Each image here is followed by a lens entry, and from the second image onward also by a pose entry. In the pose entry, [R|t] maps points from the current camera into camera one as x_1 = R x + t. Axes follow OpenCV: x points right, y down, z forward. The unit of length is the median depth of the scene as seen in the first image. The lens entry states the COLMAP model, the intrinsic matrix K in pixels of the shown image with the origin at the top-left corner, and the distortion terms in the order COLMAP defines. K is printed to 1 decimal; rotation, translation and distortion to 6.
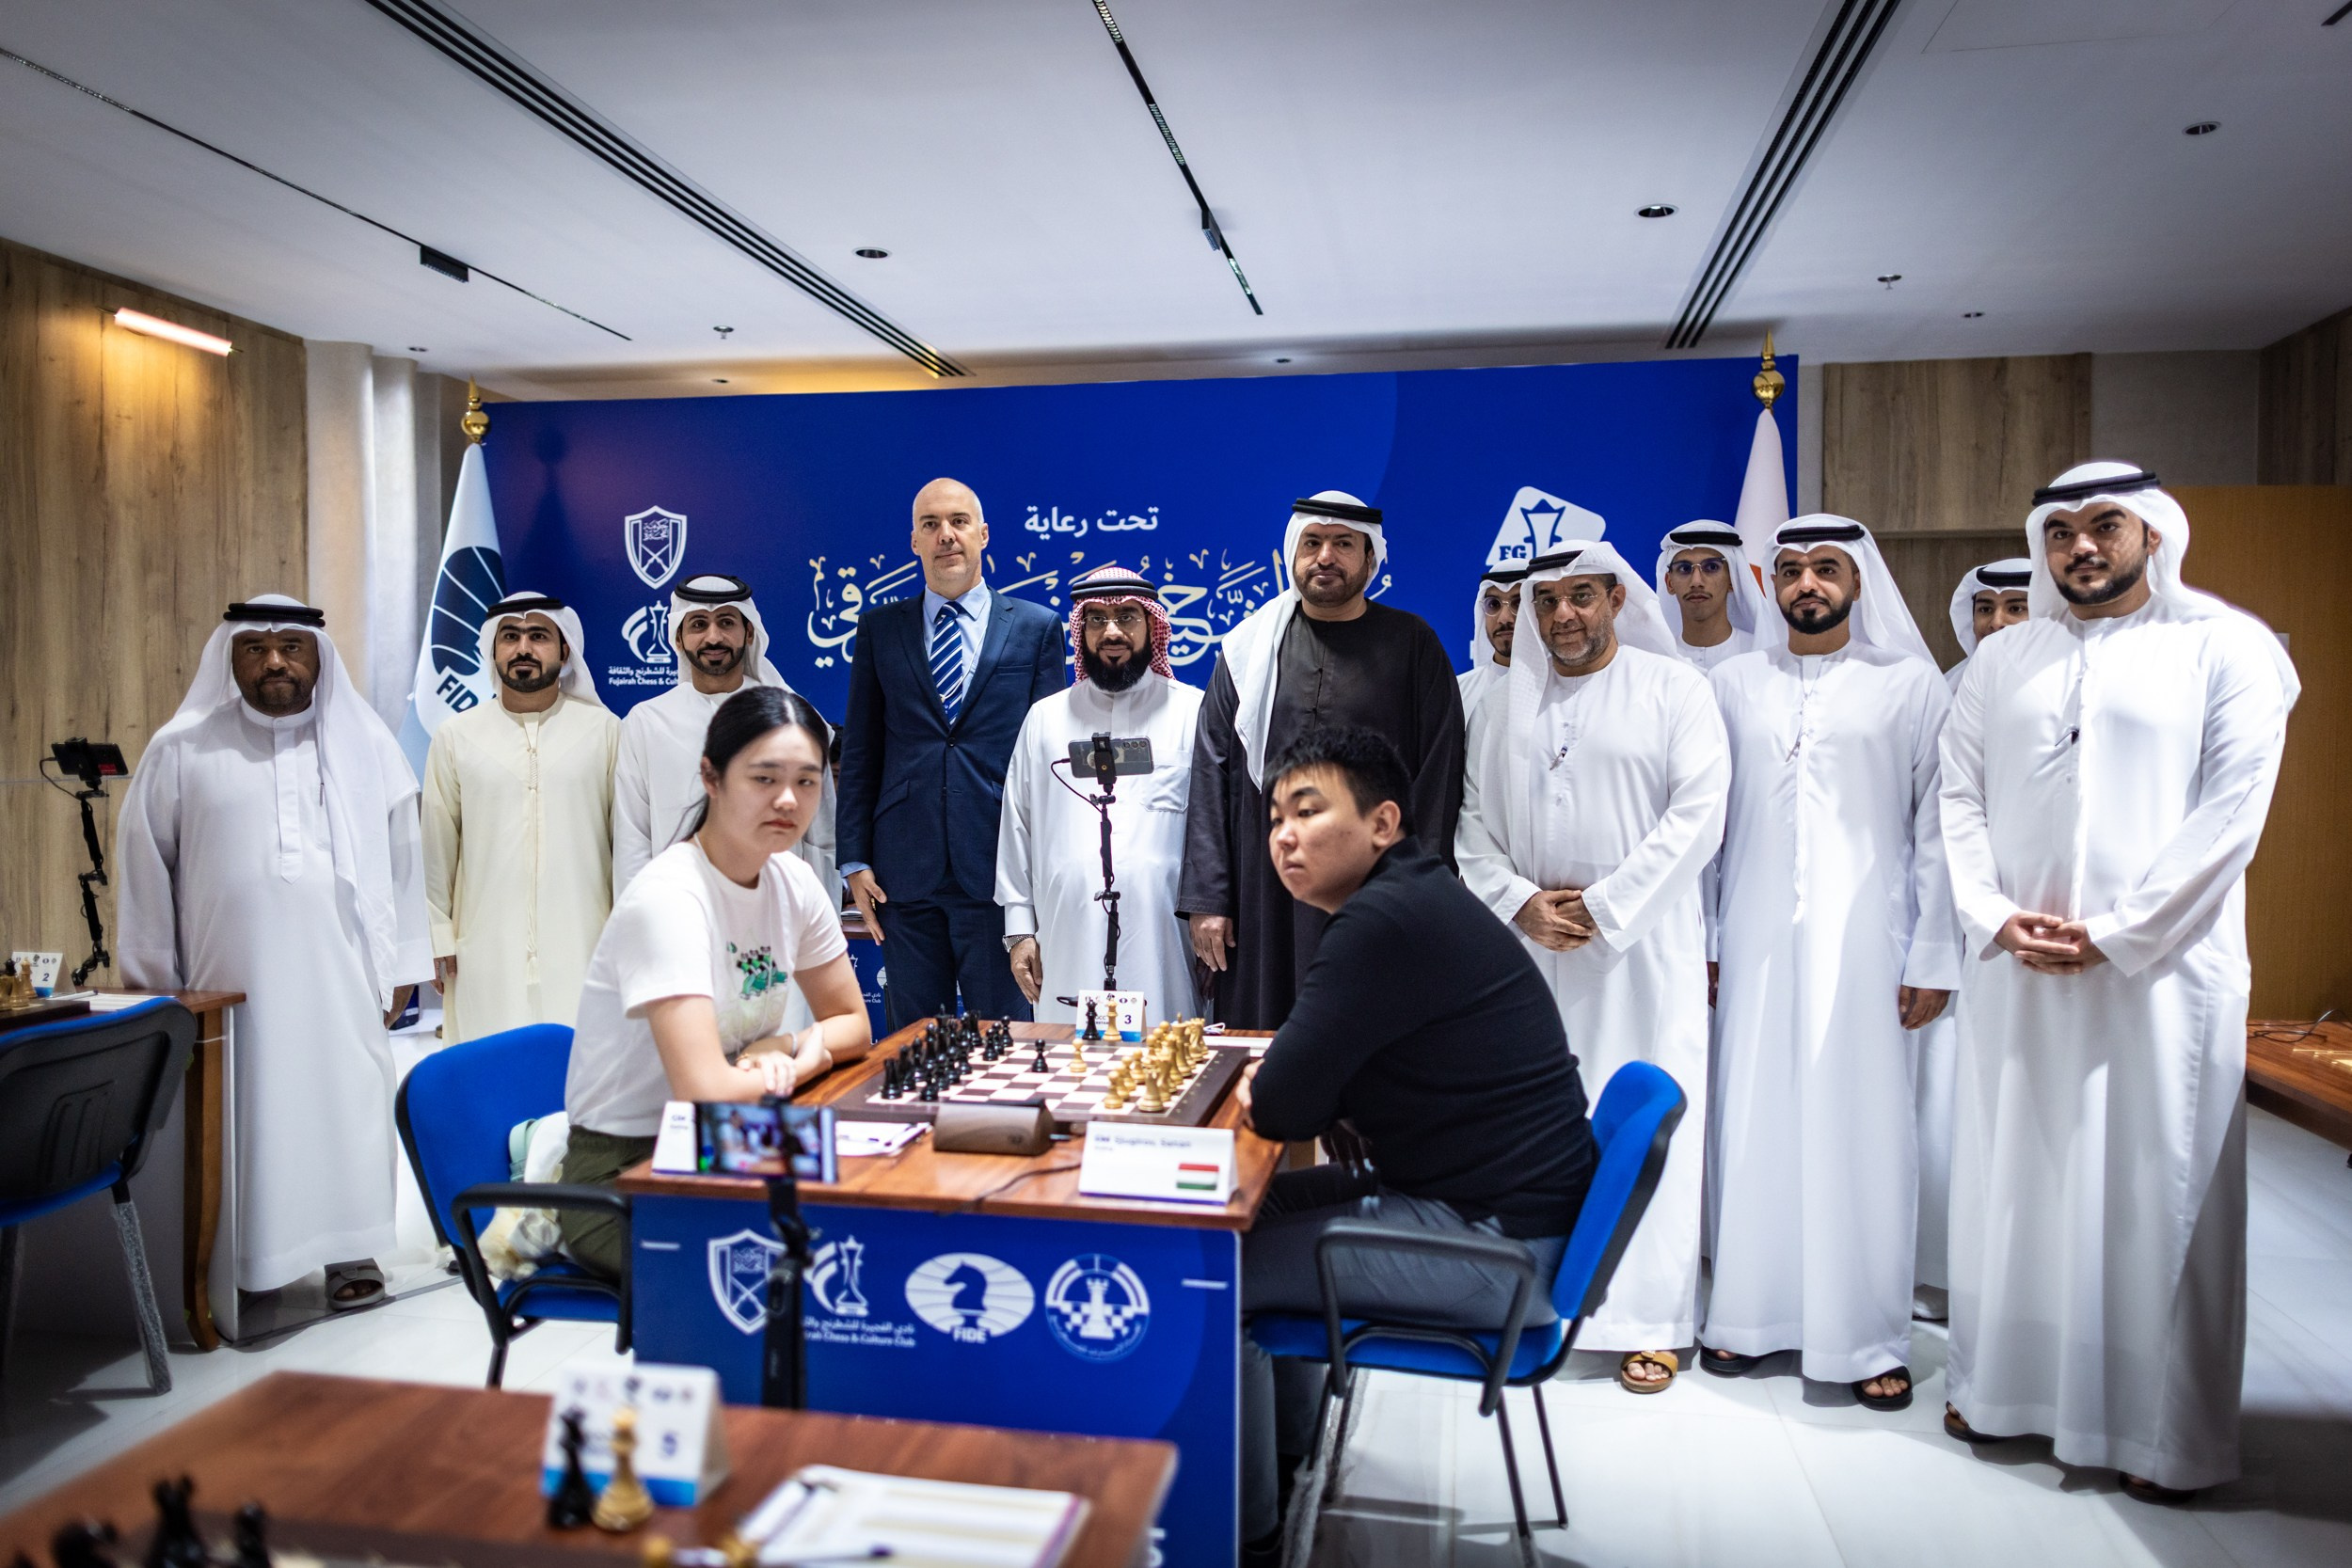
lens RADIAL K [[1599.6, 0, 1176.0], [0, 1599.6, 784.0], [0, 0, 1]] dist [0.009620, -0.005016]
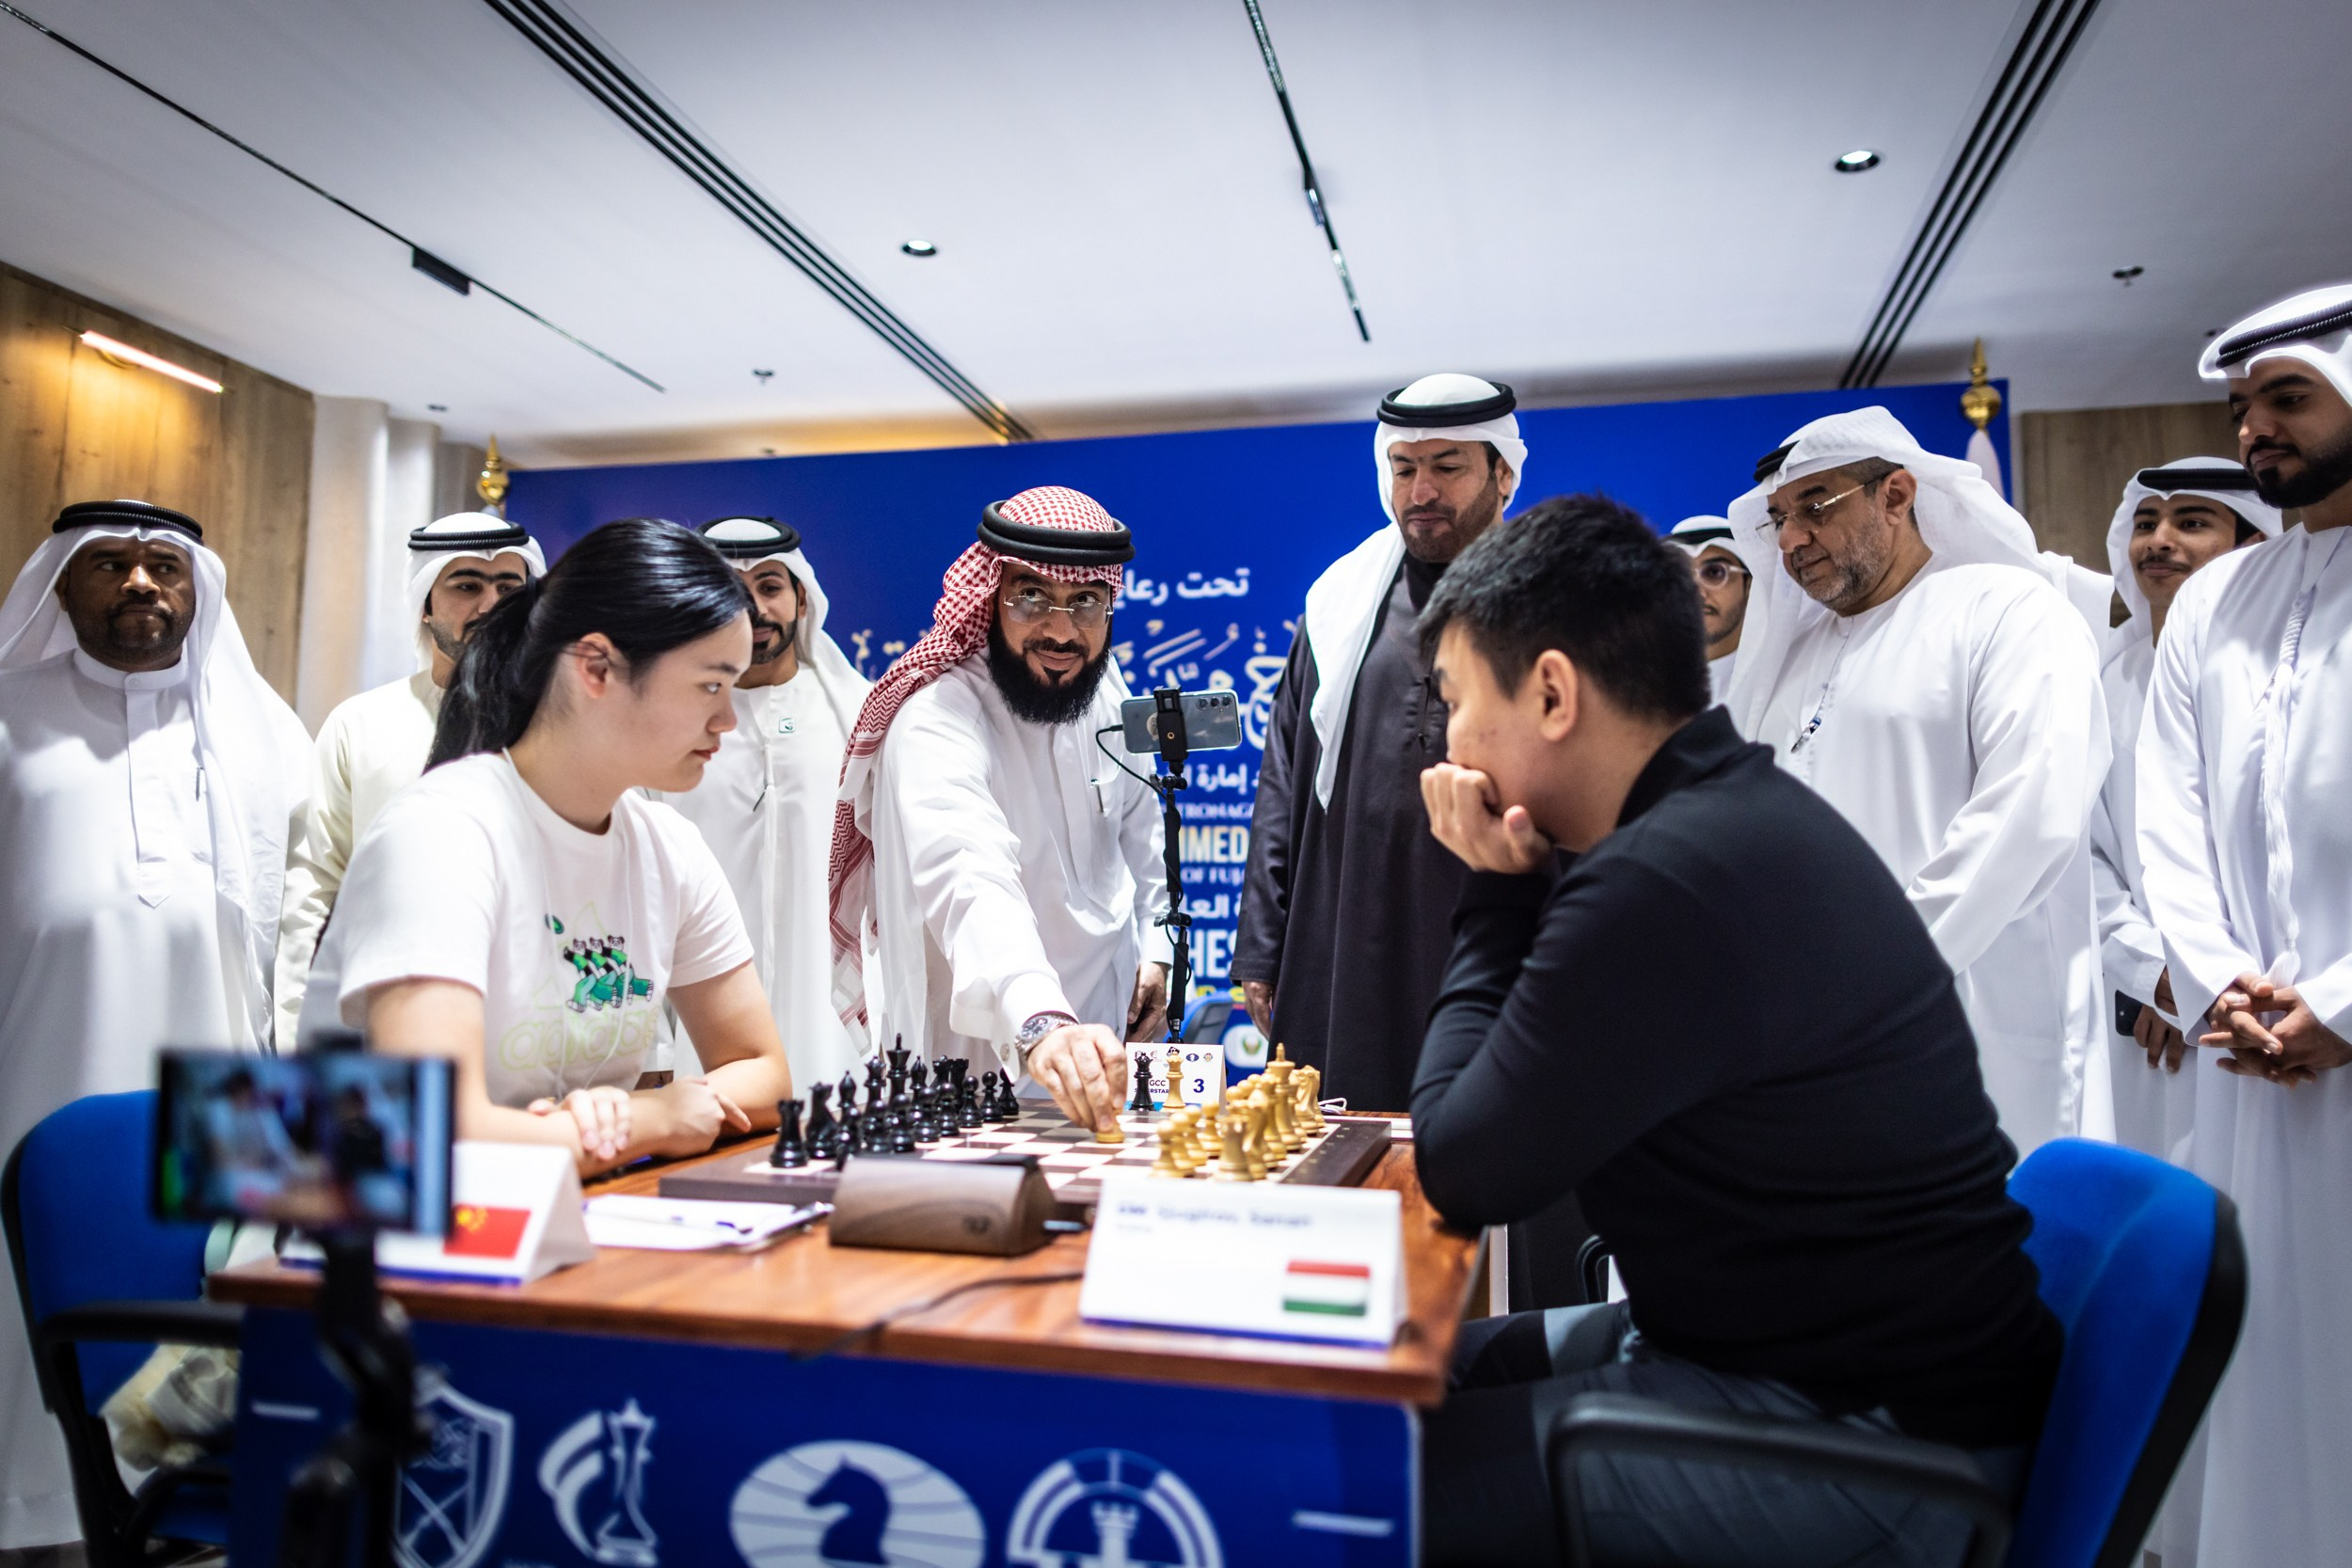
lens RADIAL K [[1599.6, 0, 1176.0], [0, 1599.6, 784.0], [0, 0, 1]] dist [0.009620, -0.005016]
pose [[0.998458, 0.006008, -0.055185, -0.004554], [-0.012460, 0.993015, -0.117326, 0.118103], [0.054095, 0.117833, 0.991559, 0.391001]]
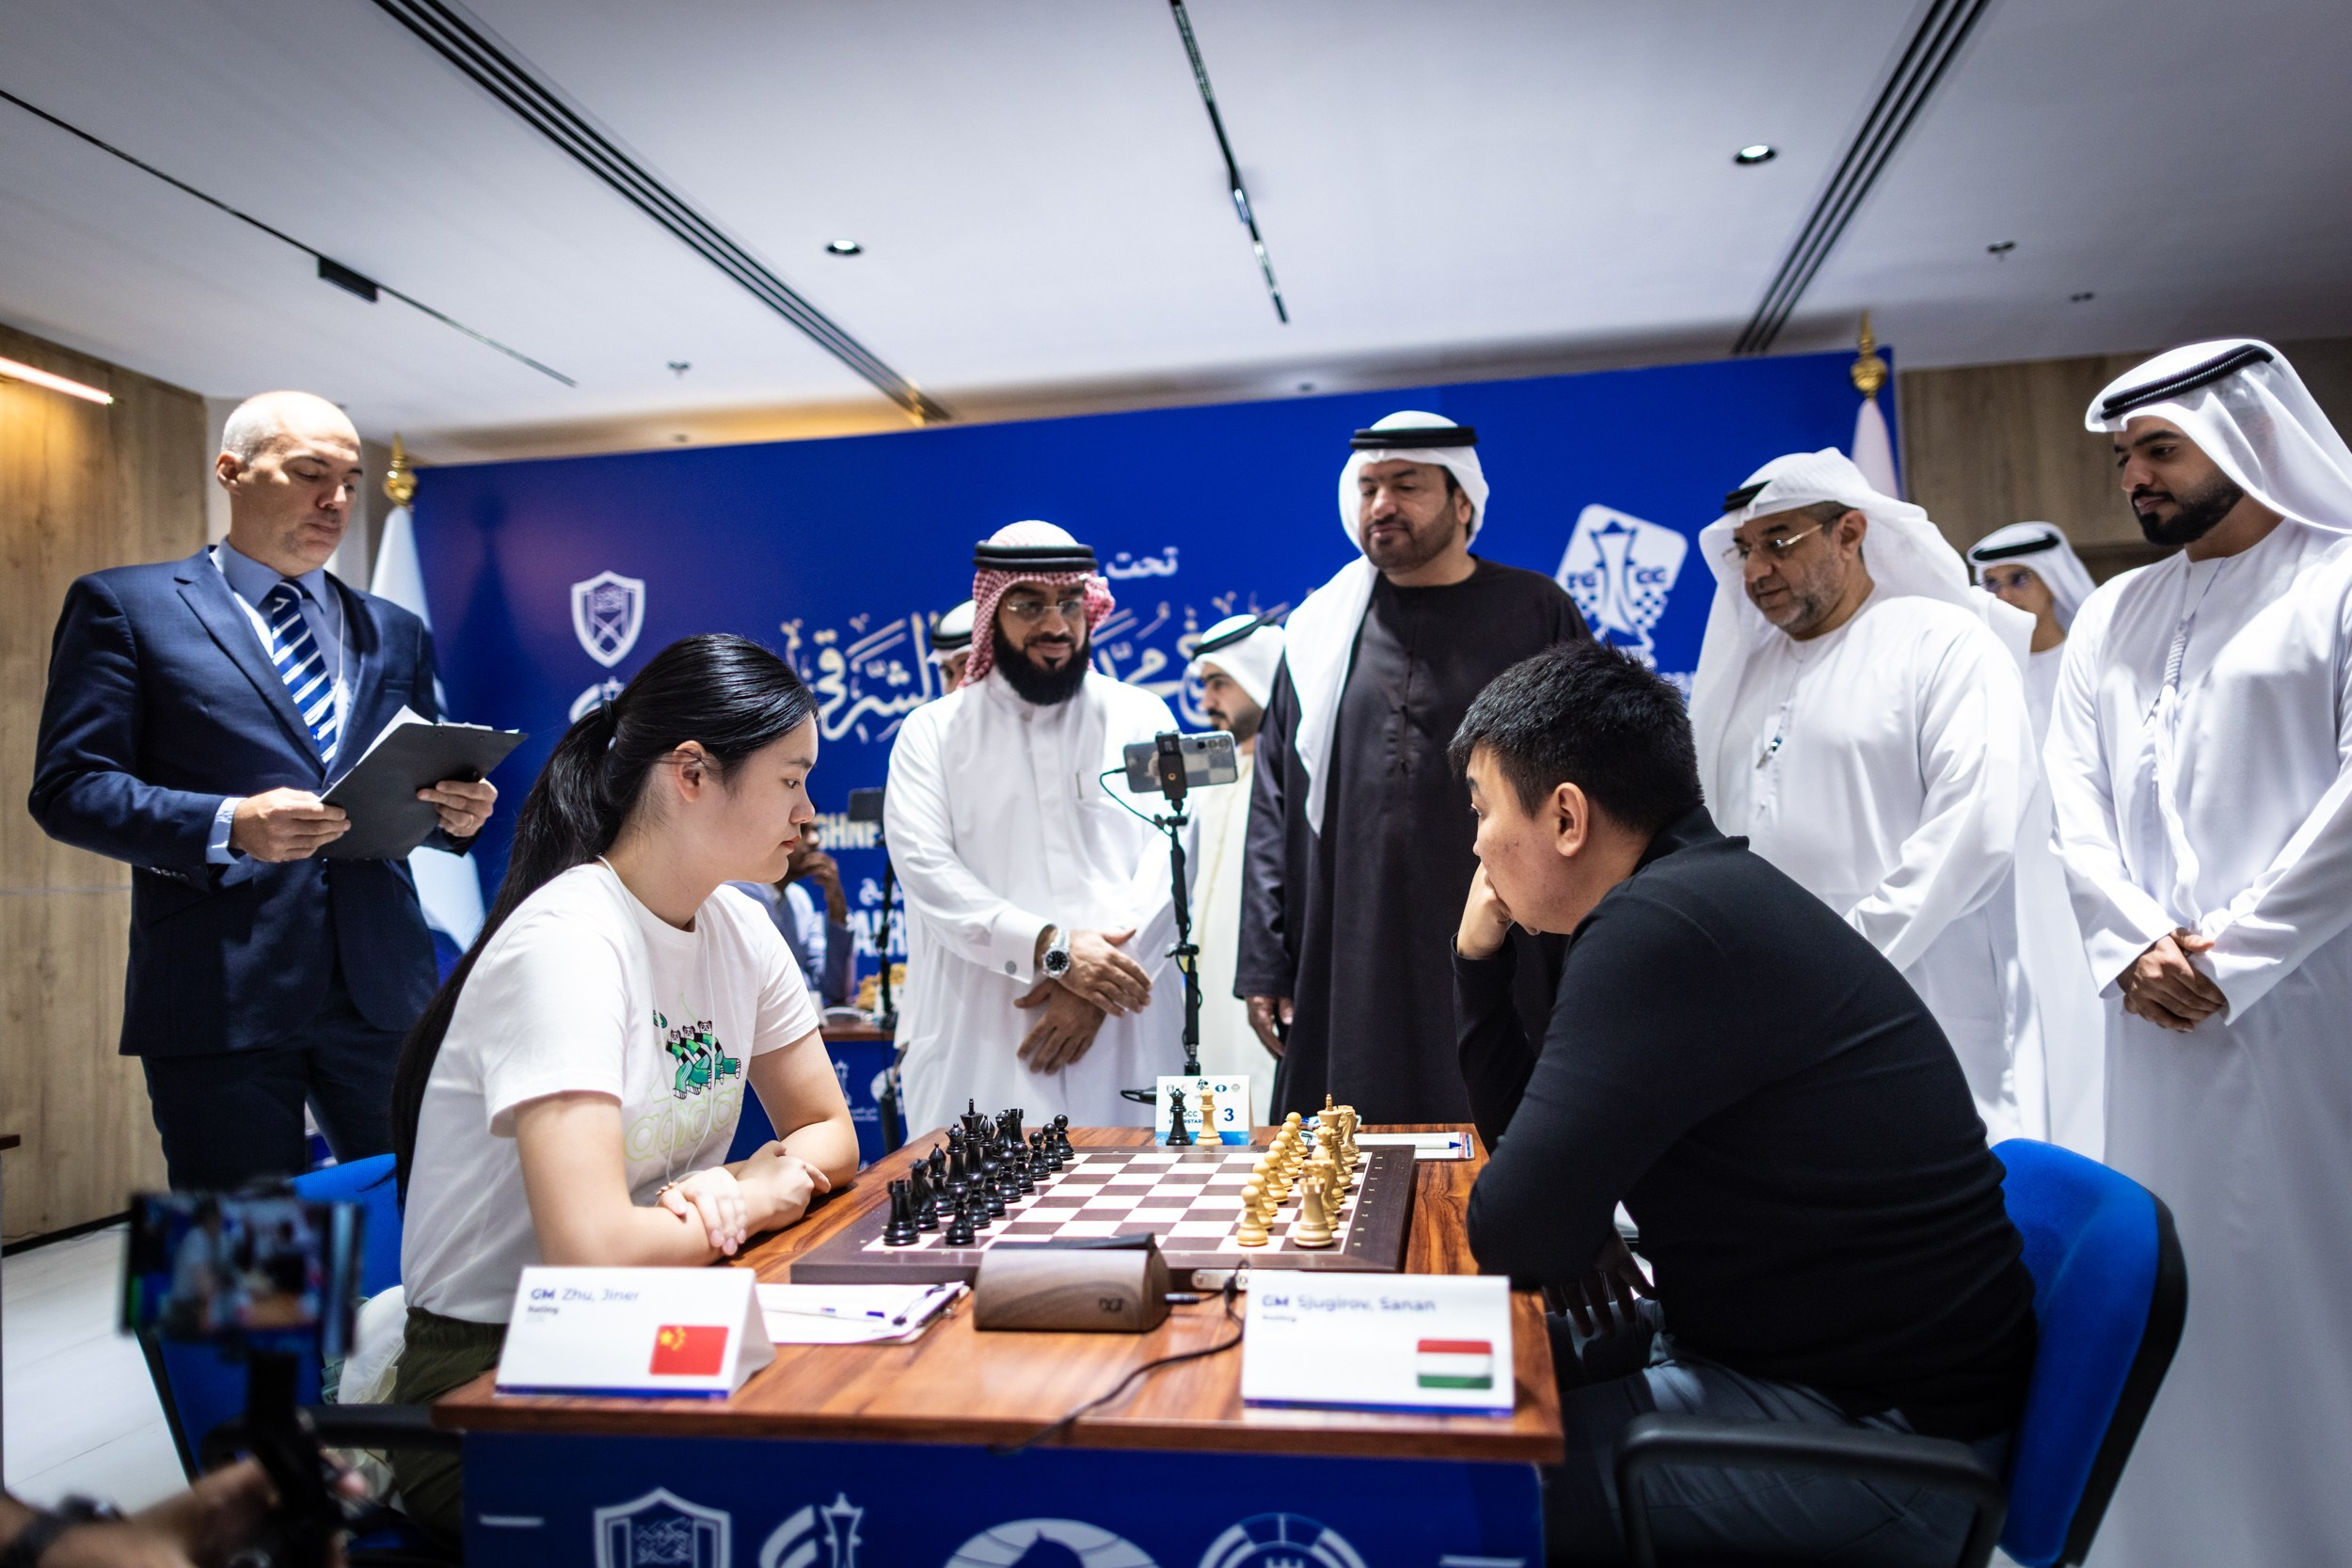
lens RADIAL K [[1600.0, 0, 1189.5], [0, 1600.0, 791.6], [0, 0, 1]] dist [0.004754, 0.004155]
pose [[0.999137, -0.037495, 0.017865, -0.063832], [0.038666, 0.996762, -0.070508, 0.062530], [-0.015164, 0.071138, 0.997351, 0.329278]]
